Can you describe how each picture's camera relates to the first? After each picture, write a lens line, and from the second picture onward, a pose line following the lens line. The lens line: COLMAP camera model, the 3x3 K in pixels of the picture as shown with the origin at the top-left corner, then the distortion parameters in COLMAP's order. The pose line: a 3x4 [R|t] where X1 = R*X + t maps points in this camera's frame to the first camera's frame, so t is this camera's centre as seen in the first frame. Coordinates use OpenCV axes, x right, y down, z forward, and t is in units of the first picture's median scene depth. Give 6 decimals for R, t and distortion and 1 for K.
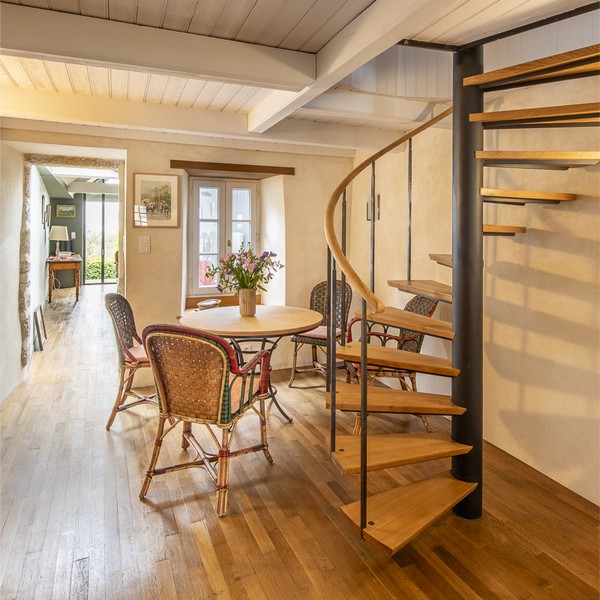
lens RADIAL K [[473.8, 0, 298.7], [0, 473.8, 234.7], [0, 0, 1]] dist [0.001287, -0.001569]
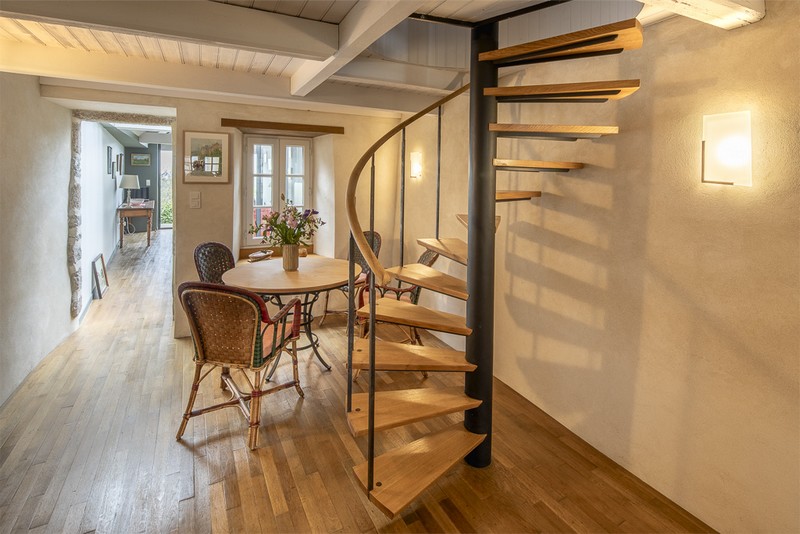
lens RADIAL K [[423.2, 0, 402.4], [0, 423.2, 191.3], [0, 0, 1]] dist [0.000550, -0.001173]
pose [[0.996736, 0.005925, 0.080508, 0.090022], [-0.007870, 0.999684, 0.023872, -0.039723], [-0.080341, -0.024428, 0.996468, 0.062173]]
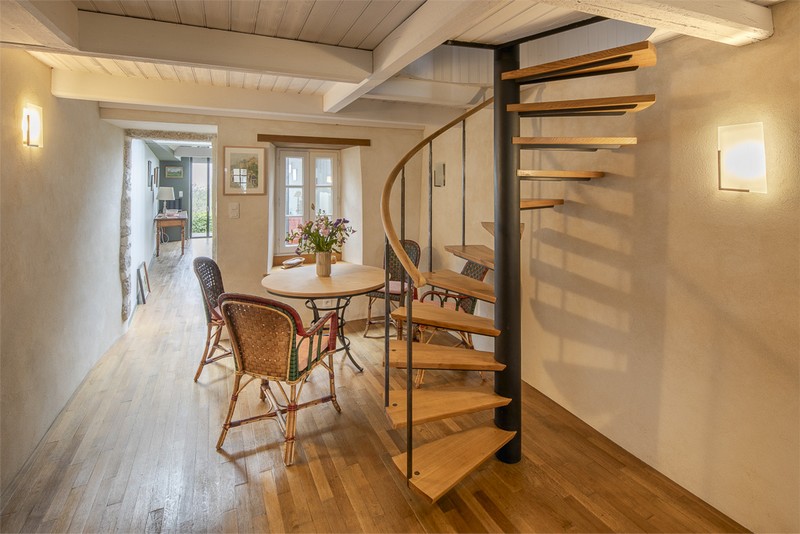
lens RADIAL K [[421.5, 0, 397.1], [0, 421.5, 185.4], [0, 0, 1]] dist [-0.000513, -0.000486]
pose [[0.999745, -0.005232, 0.021983, 0.062750], [0.005422, 0.999948, -0.008593, -0.045940], [-0.021937, 0.008710, 0.999721, -0.001665]]
